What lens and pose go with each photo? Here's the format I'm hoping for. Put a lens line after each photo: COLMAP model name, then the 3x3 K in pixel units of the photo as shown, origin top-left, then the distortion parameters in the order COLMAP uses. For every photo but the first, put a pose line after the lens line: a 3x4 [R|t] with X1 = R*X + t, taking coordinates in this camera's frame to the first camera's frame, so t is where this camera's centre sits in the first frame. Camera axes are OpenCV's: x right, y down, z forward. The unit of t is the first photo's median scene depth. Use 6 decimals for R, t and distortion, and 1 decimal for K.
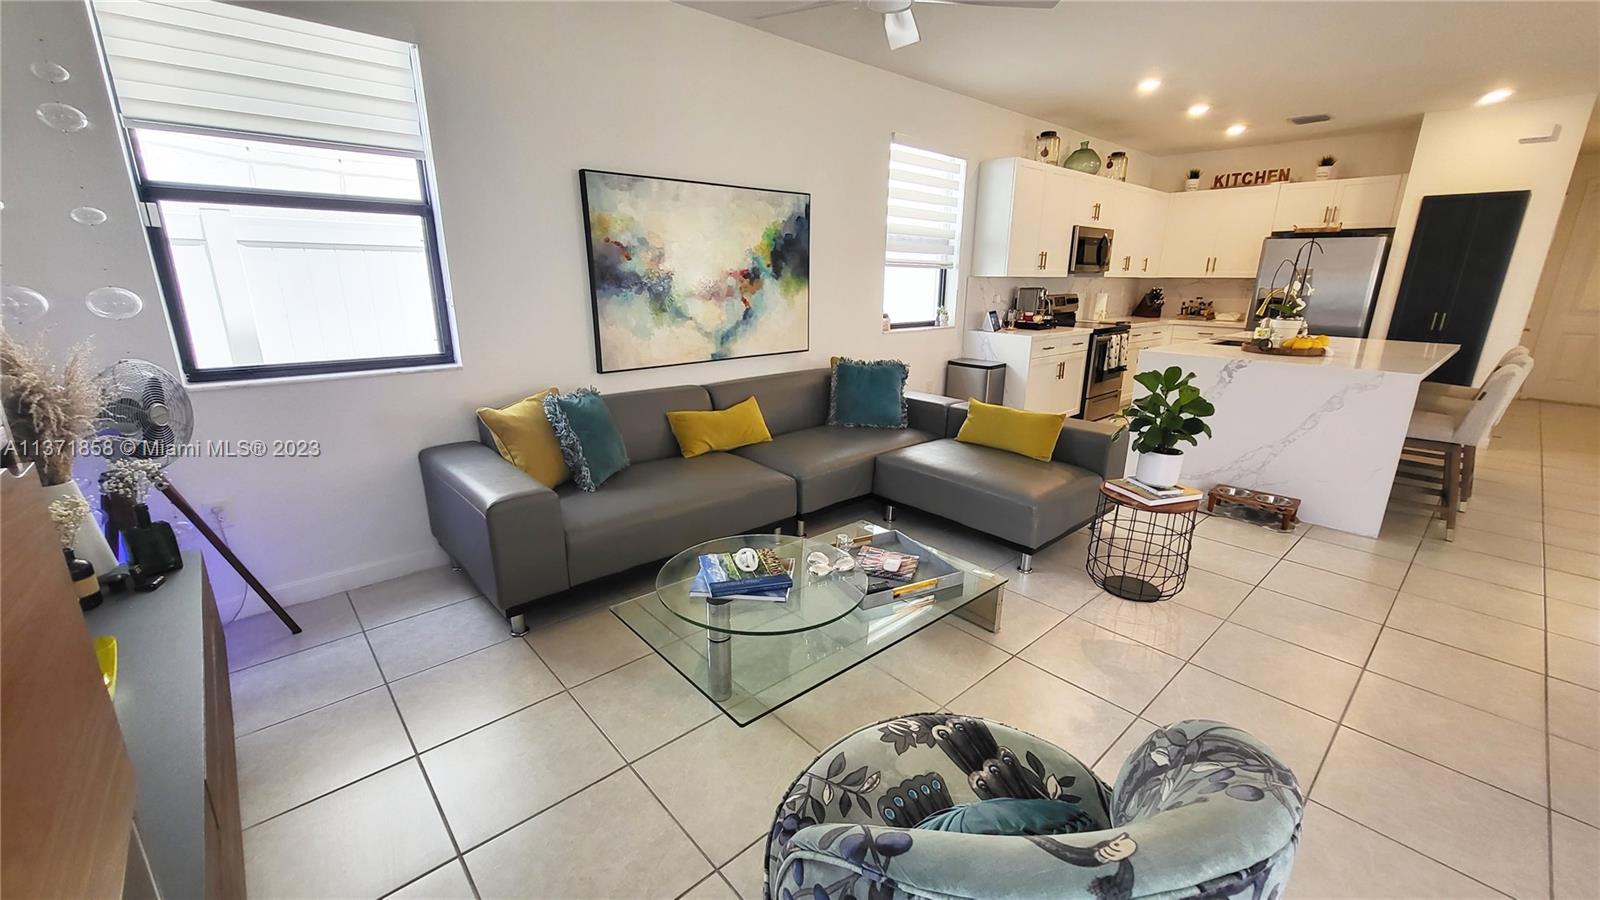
lens RADIAL K [[635.6, 0, 811.4], [0, 635.6, 452.7], [0, 0, 1]] dist [0.003430, -0.001036]
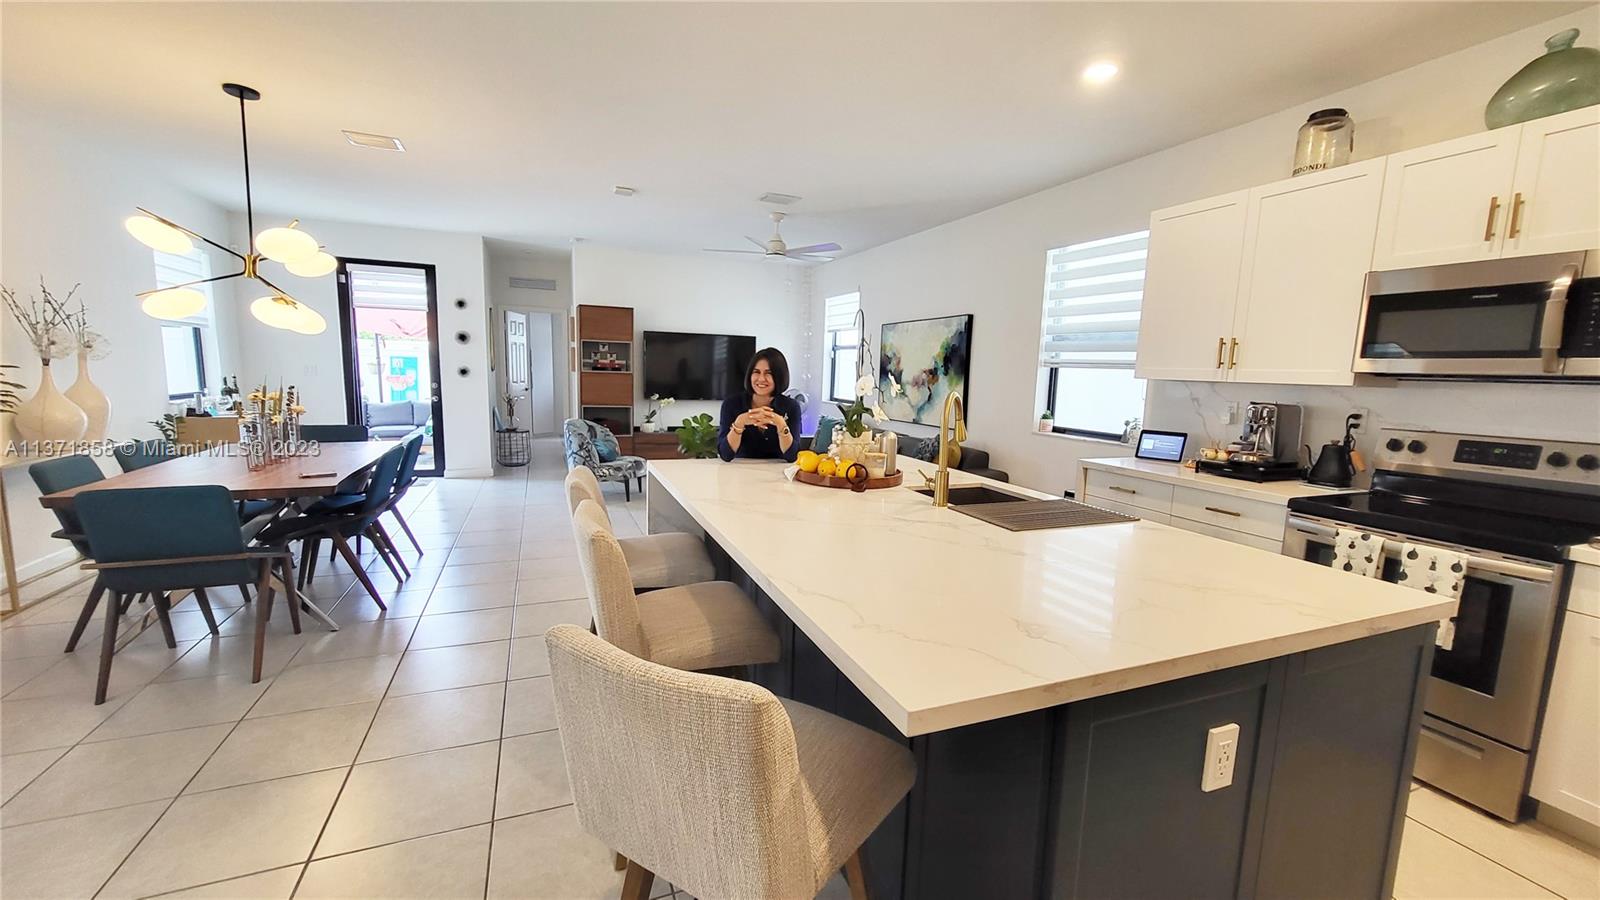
lens RADIAL K [[635.6, 0, 803.4], [0, 635.6, 455.5], [0, 0, 1]] dist [0.003430, -0.001036]
pose [[-0.334159, 0.105801, -0.936560, 0.971409], [-0.292885, 0.932829, 0.209879, -0.215461], [0.895855, 0.344437, -0.280725, 0.813474]]
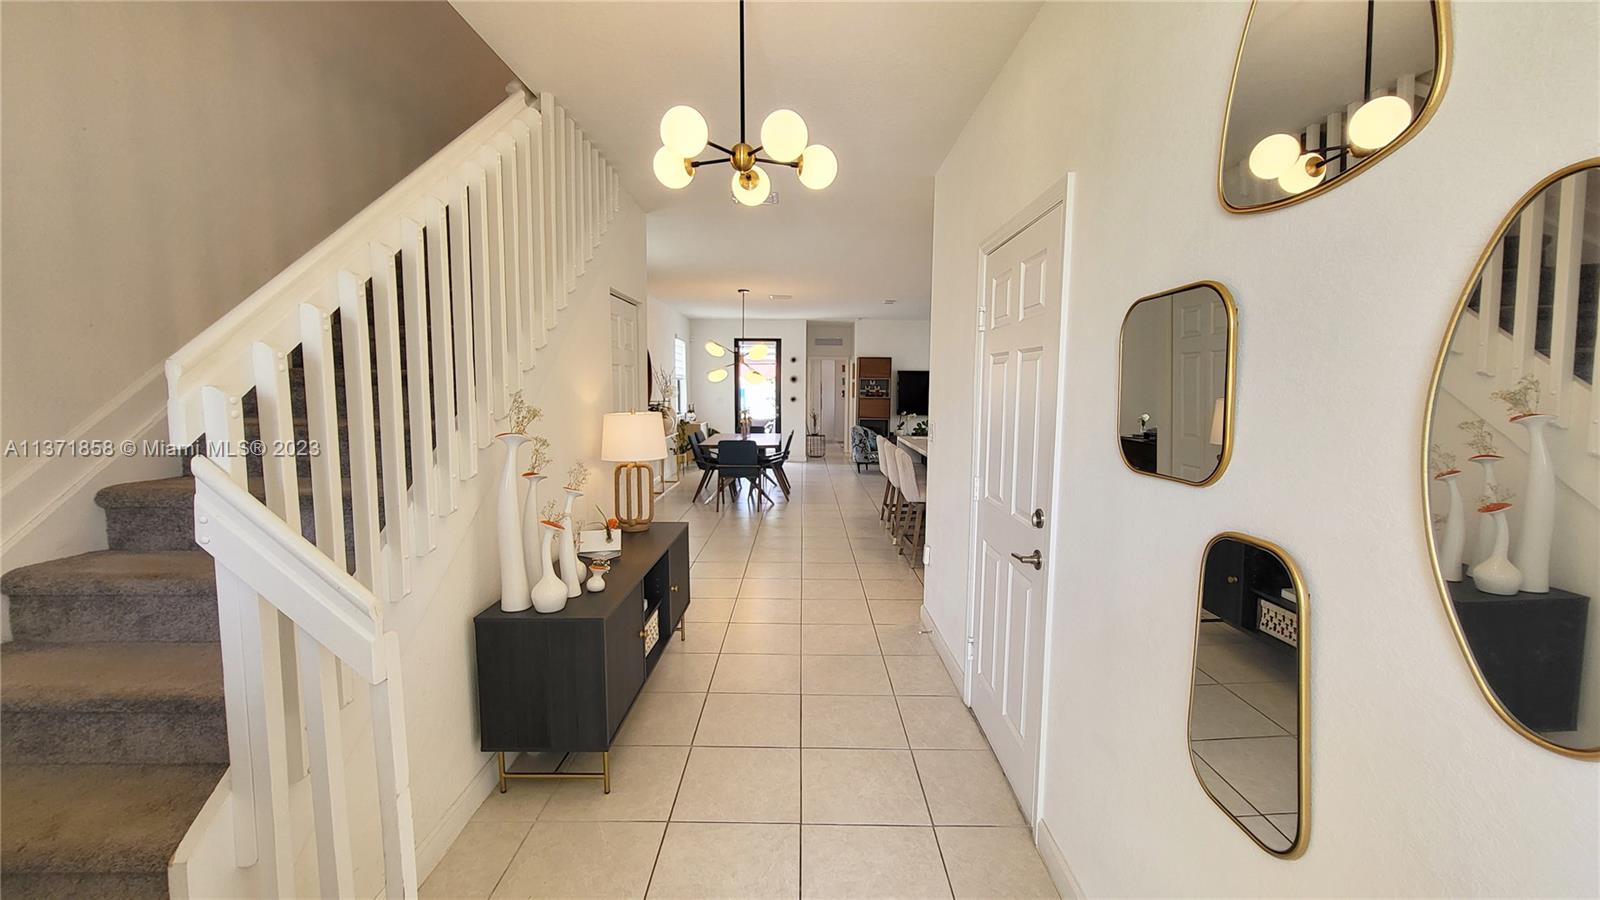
lens RADIAL K [[635.6, 0, 799.2], [0, 635.6, 438.9], [0, 0, 1]] dist [0.003430, -0.001036]
pose [[-0.673268, 0.044499, -0.738058, 1.557370], [-0.217641, 0.942039, 0.255333, -0.330861], [0.706641, 0.332539, -0.624560, 1.186838]]
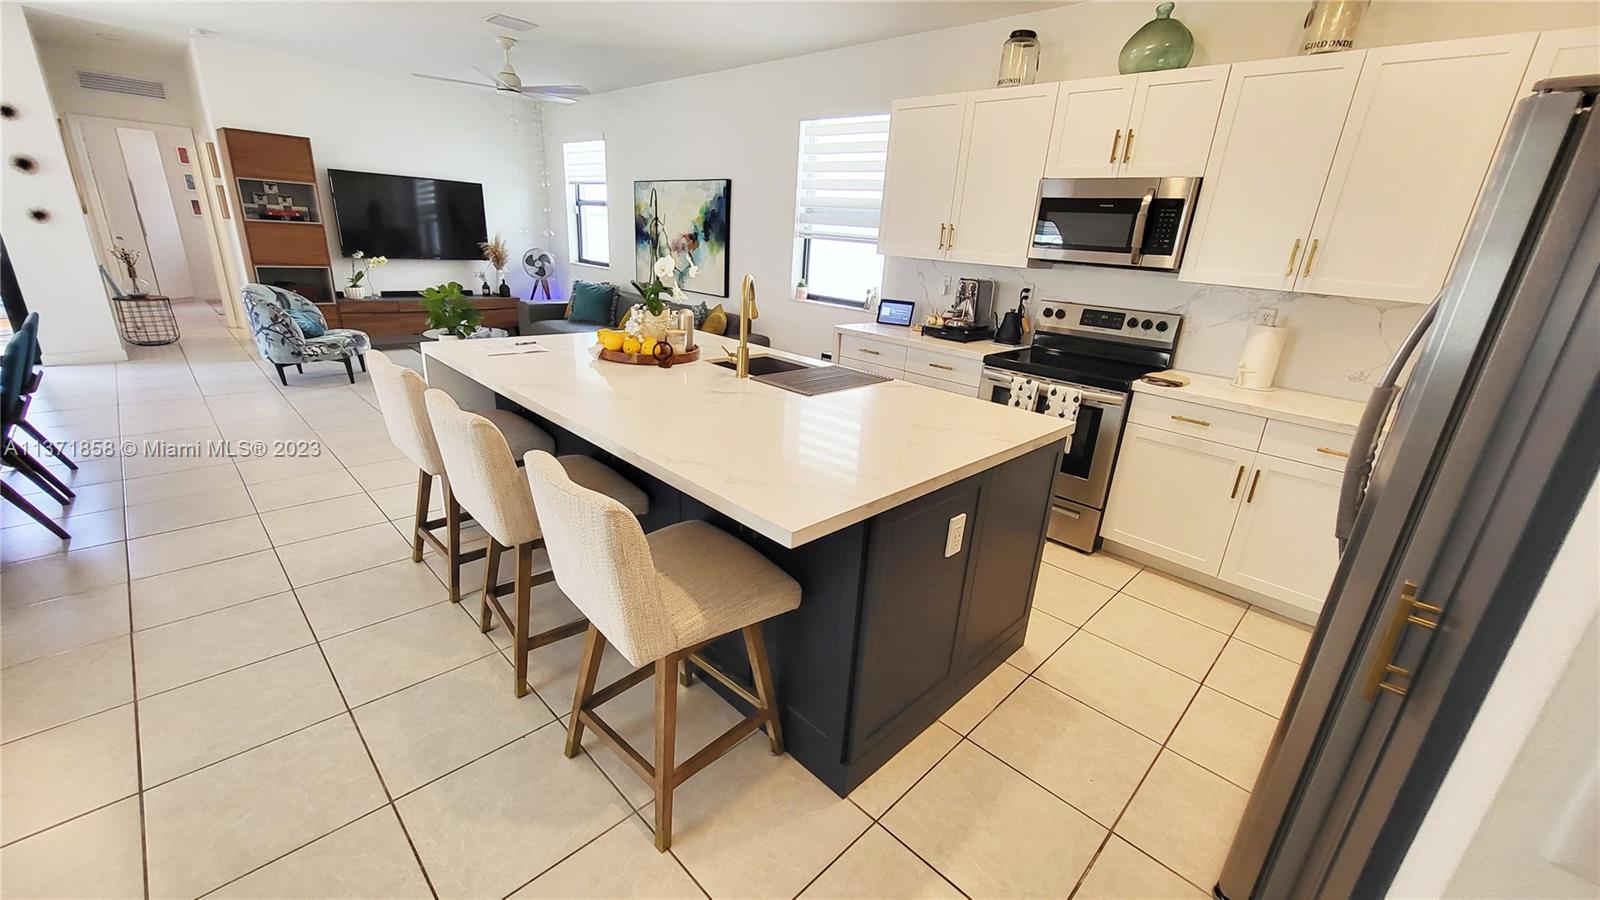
lens RADIAL K [[635.6, 0, 803.9], [0, 635.6, 457.4], [0, 0, 1]] dist [0.003430, -0.001036]
pose [[0.059550, 0.324114, -0.944142, 1.027025], [-0.334761, 0.897533, 0.287000, -0.222235], [0.940419, 0.298971, 0.161949, 0.776020]]
